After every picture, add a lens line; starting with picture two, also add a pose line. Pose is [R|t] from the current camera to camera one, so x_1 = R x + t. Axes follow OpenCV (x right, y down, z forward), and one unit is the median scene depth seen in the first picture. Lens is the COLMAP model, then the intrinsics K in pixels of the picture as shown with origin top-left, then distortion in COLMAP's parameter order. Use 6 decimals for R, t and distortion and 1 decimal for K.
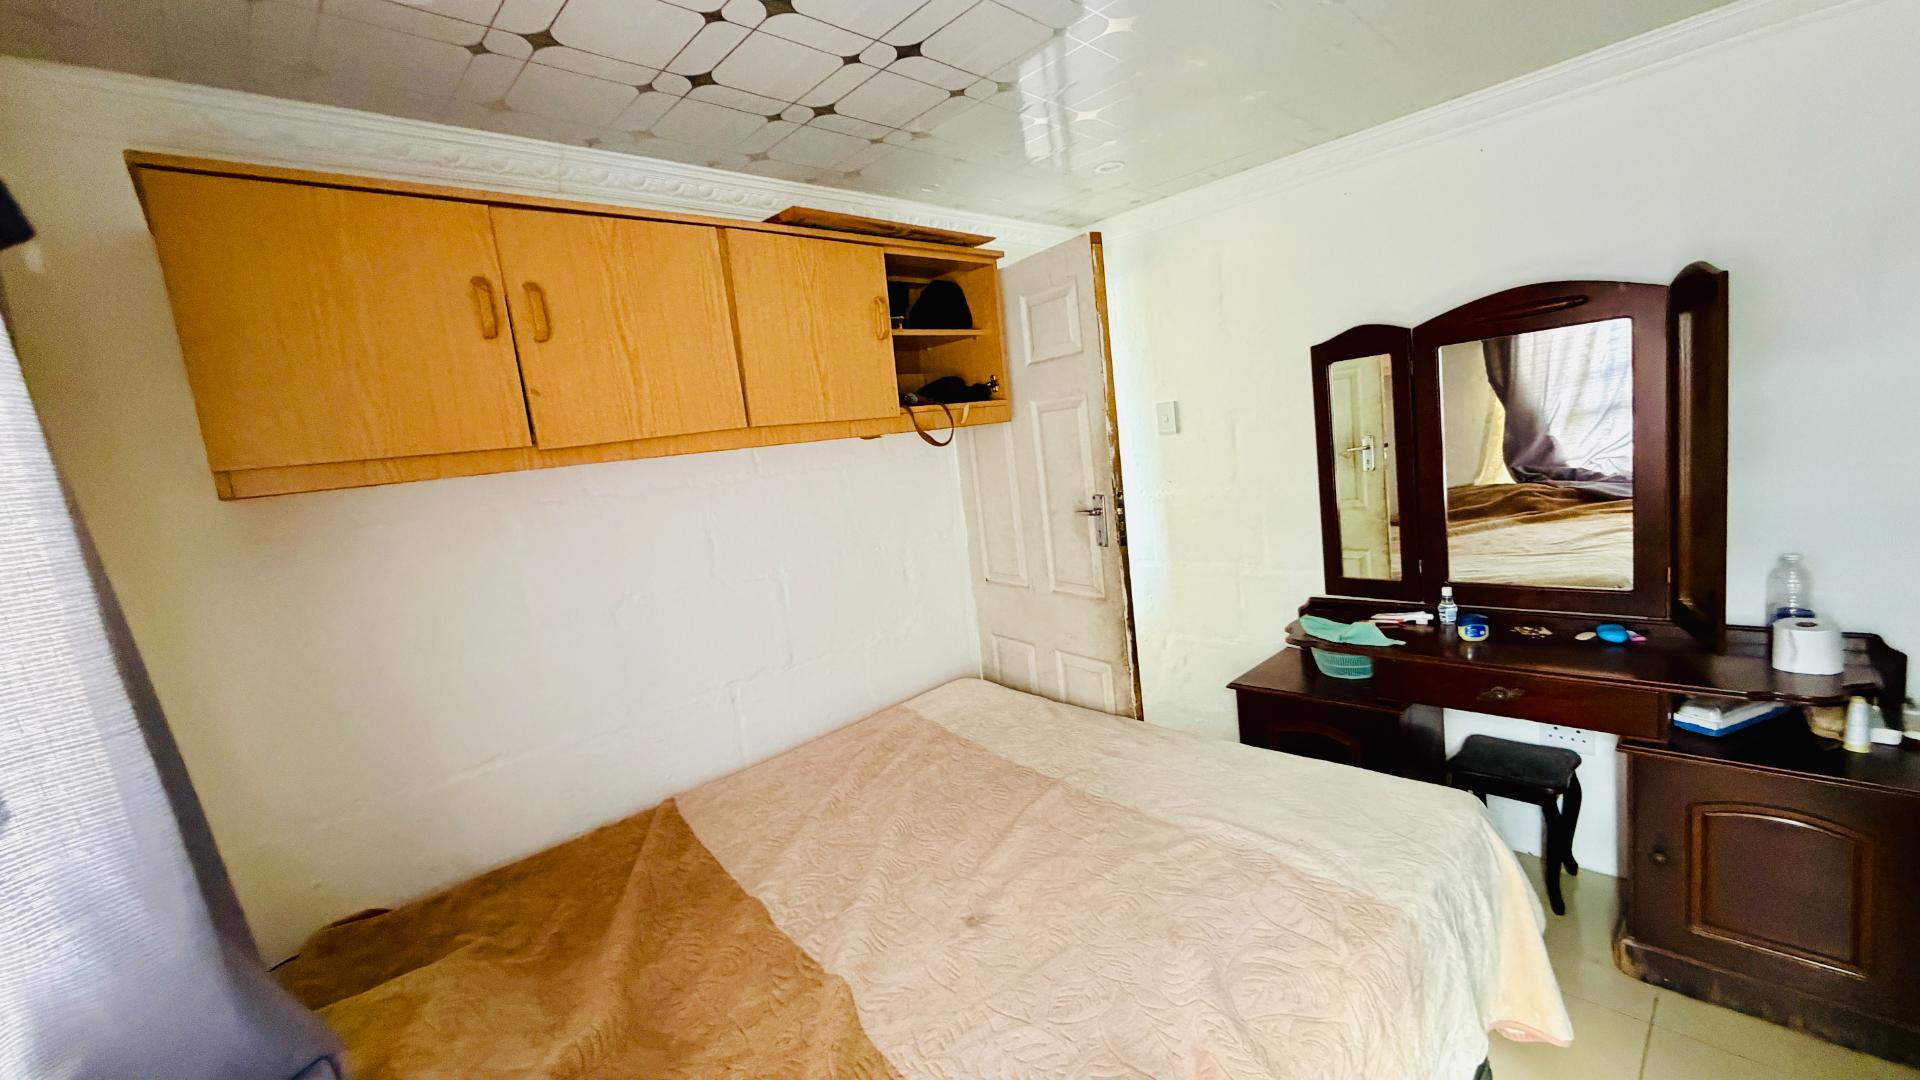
lens RADIAL K [[761.3, 0, 960.9], [0, 761.3, 542.8], [0, 0, 1]] dist [-0.000255, 0.000132]
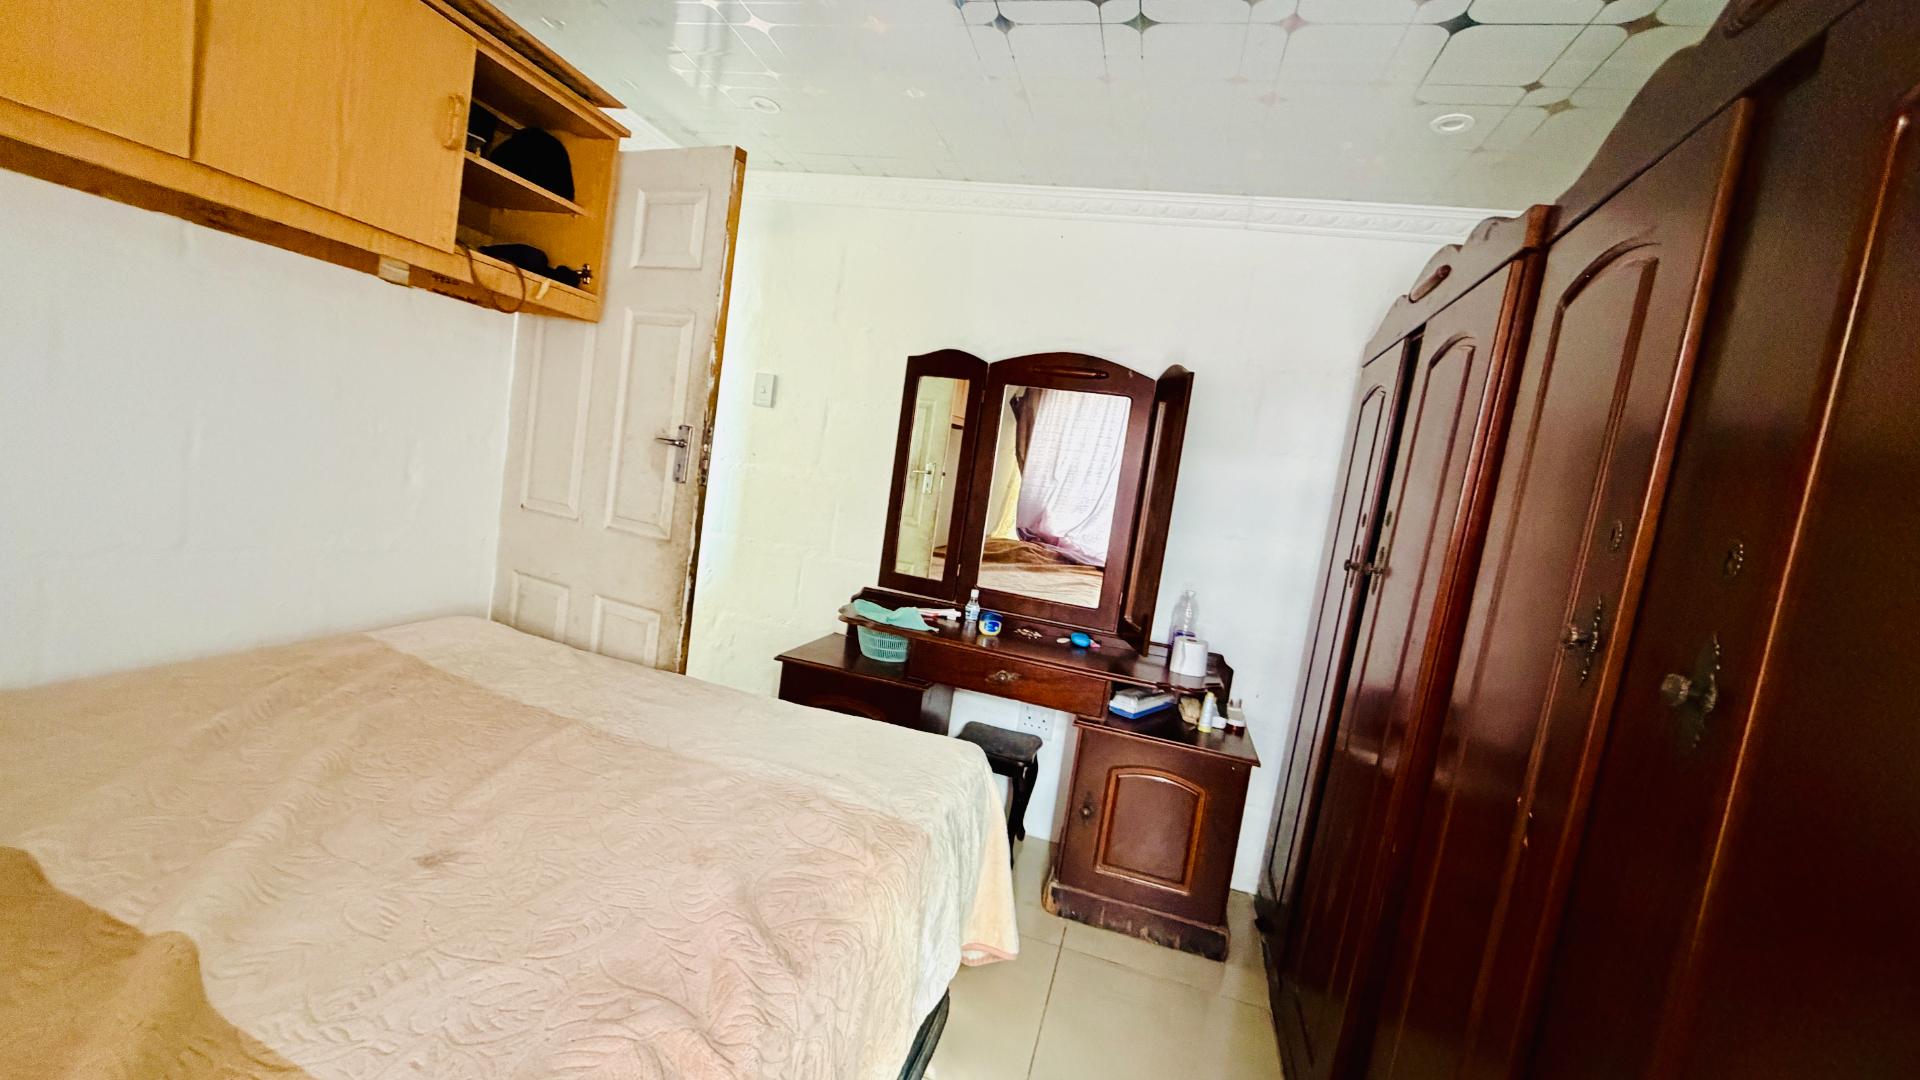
lens RADIAL K [[761.3, 0, 955.7], [0, 761.3, 541.0], [0, 0, 1]] dist [-0.000255, 0.000132]
pose [[0.825925, 0.192550, 0.529880, -0.011461], [-0.172332, 0.981109, -0.087906, 0.111988], [-0.536796, -0.018712, 0.843504, 0.057516]]
